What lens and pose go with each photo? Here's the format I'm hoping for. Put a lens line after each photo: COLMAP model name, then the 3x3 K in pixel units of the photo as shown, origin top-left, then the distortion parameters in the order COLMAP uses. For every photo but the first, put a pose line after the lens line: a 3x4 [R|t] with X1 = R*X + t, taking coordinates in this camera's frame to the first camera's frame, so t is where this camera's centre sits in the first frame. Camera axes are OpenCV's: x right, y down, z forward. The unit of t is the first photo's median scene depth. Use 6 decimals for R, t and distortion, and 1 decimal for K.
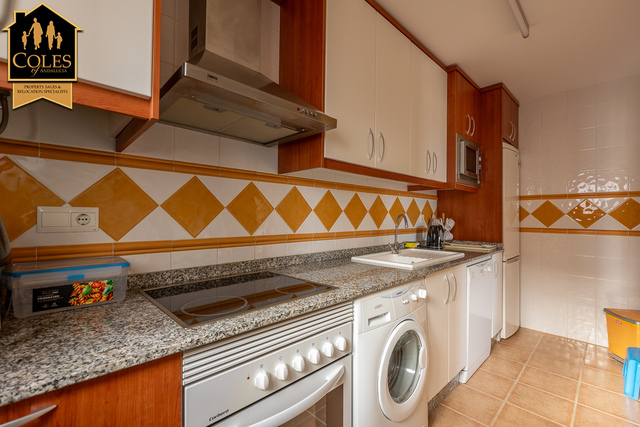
lens RADIAL K [[283.8, 0, 320.0], [0, 283.8, 213.5], [0, 0, 1]] dist [-0.000186, -0.000012]
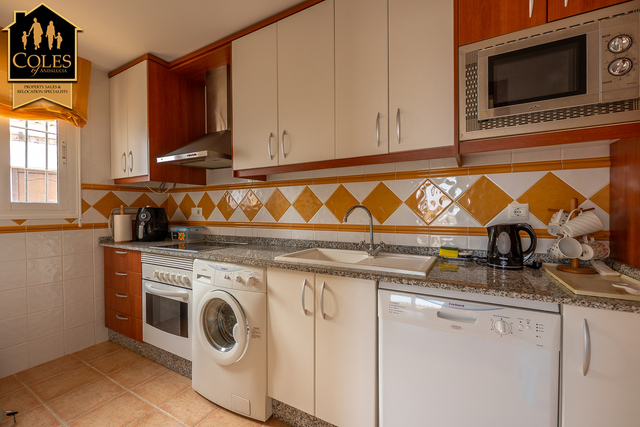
lens RADIAL K [[267.6, 0, 323.8], [0, 267.6, 214.1], [0, 0, 1]] dist [-0.007922, -0.000249]
pose [[0.290278, -0.003328, -0.956937, 1.151915], [0.012301, 0.999924, 0.000254, 0.031130], [0.956863, -0.011845, 0.290297, 0.800246]]
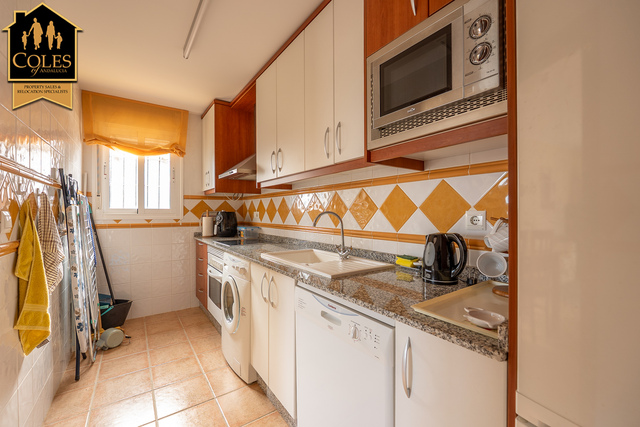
lens RADIAL K [[269.0, 0, 320.0], [0, 269.0, 213.5], [0, 0, 1]] dist [0.000274, -0.000196]
pose [[-0.156777, -0.010962, -0.987573, 1.301307], [0.001875, 0.999933, -0.011397, 0.021491], [0.987632, -0.003639, -0.156746, 1.289095]]
